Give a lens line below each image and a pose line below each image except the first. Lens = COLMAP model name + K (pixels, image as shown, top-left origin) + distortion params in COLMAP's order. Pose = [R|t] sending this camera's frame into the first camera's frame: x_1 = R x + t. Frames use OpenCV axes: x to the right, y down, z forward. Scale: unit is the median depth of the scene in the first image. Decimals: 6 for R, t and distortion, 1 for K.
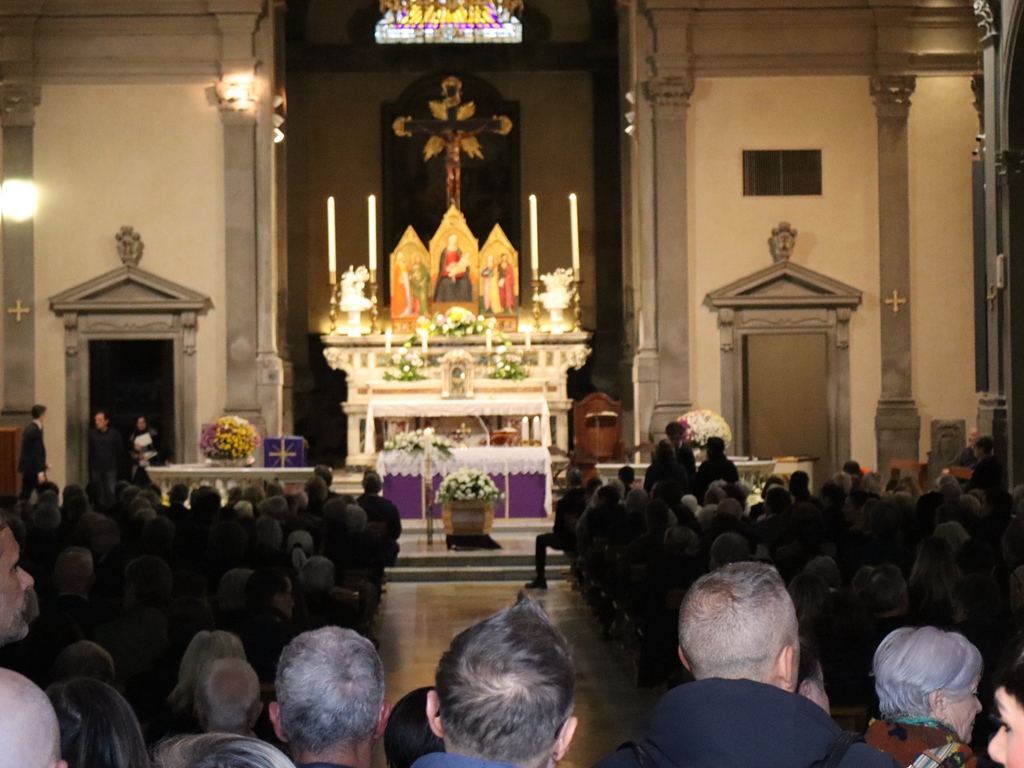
lens RADIAL K [[2247.5, 0, 506.4], [0, 2247.5, 382.5], [0, 0, 1]] dist [0.003303, 0.000000]
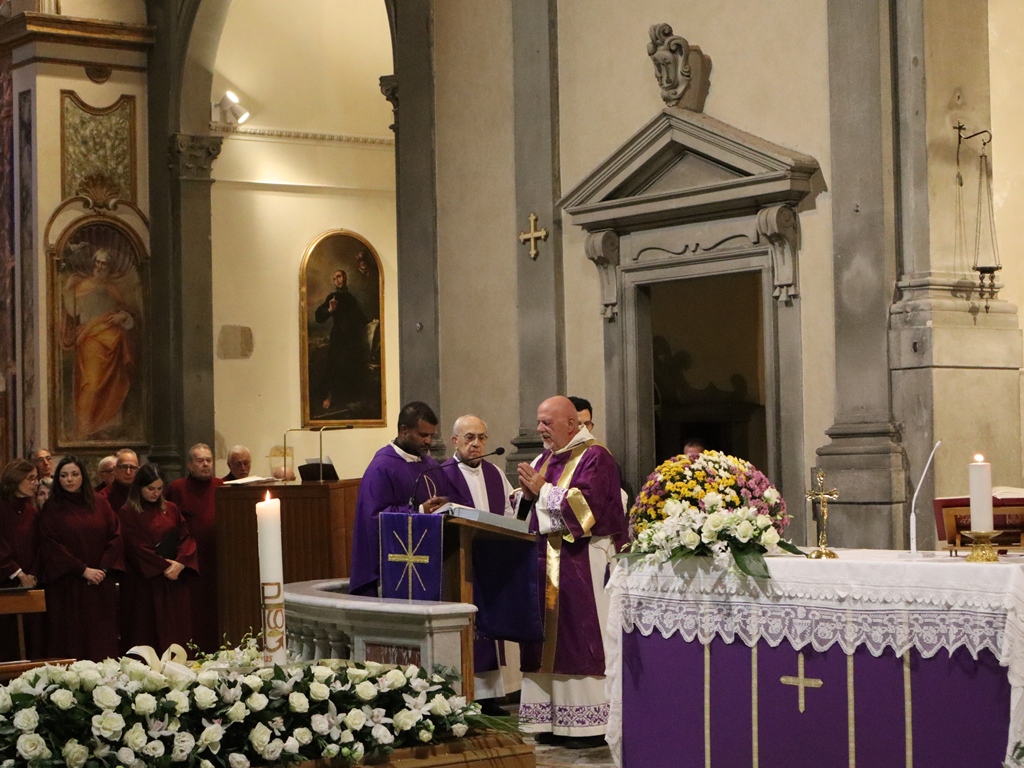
lens RADIAL K [[2247.5, 0, 515.7], [0, 2247.5, 380.2], [0, 0, 1]] dist [0.003303, 0.000000]
pose [[0.565262, -0.032581, -0.824268, 0.170016], [0.020349, 0.999466, -0.025552, 0.011088], [0.824661, -0.002329, 0.565623, 0.676869]]
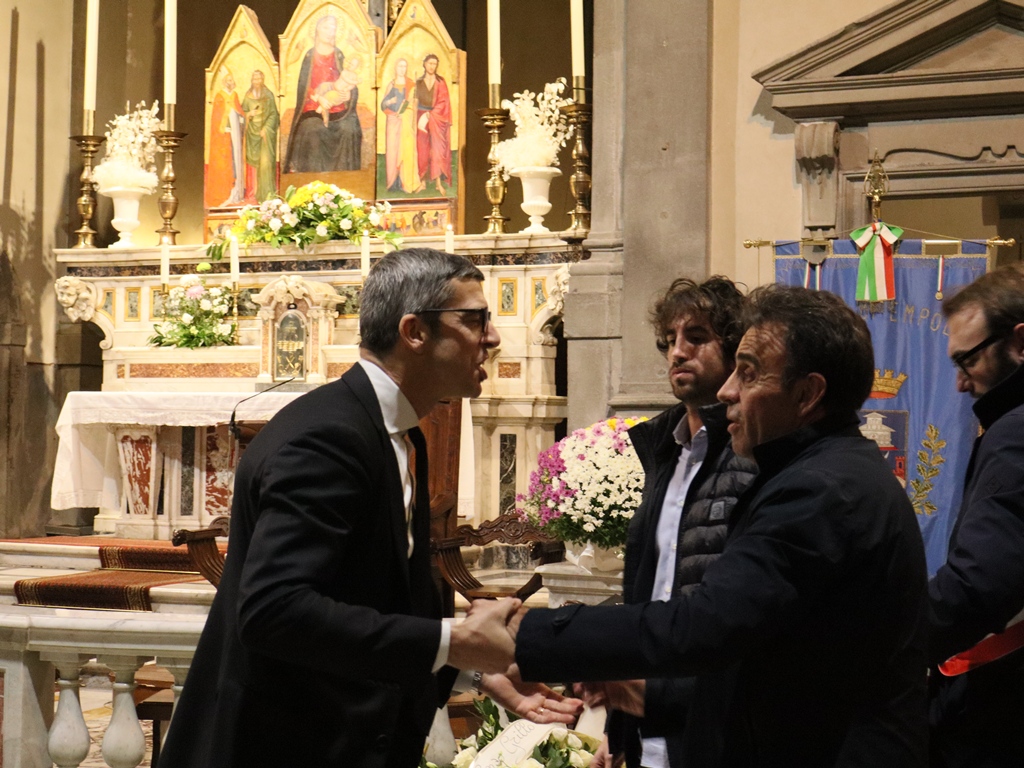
lens RADIAL K [[1834.8, 0, 496.4], [0, 1834.8, 367.8], [0, 0, 1]] dist [0.011875, 0.000000]
pose [[0.902991, 0.008843, -0.429568, 0.162788], [-0.022051, 0.999424, -0.025780, 0.011275], [0.429092, 0.032751, 0.902667, 0.696859]]
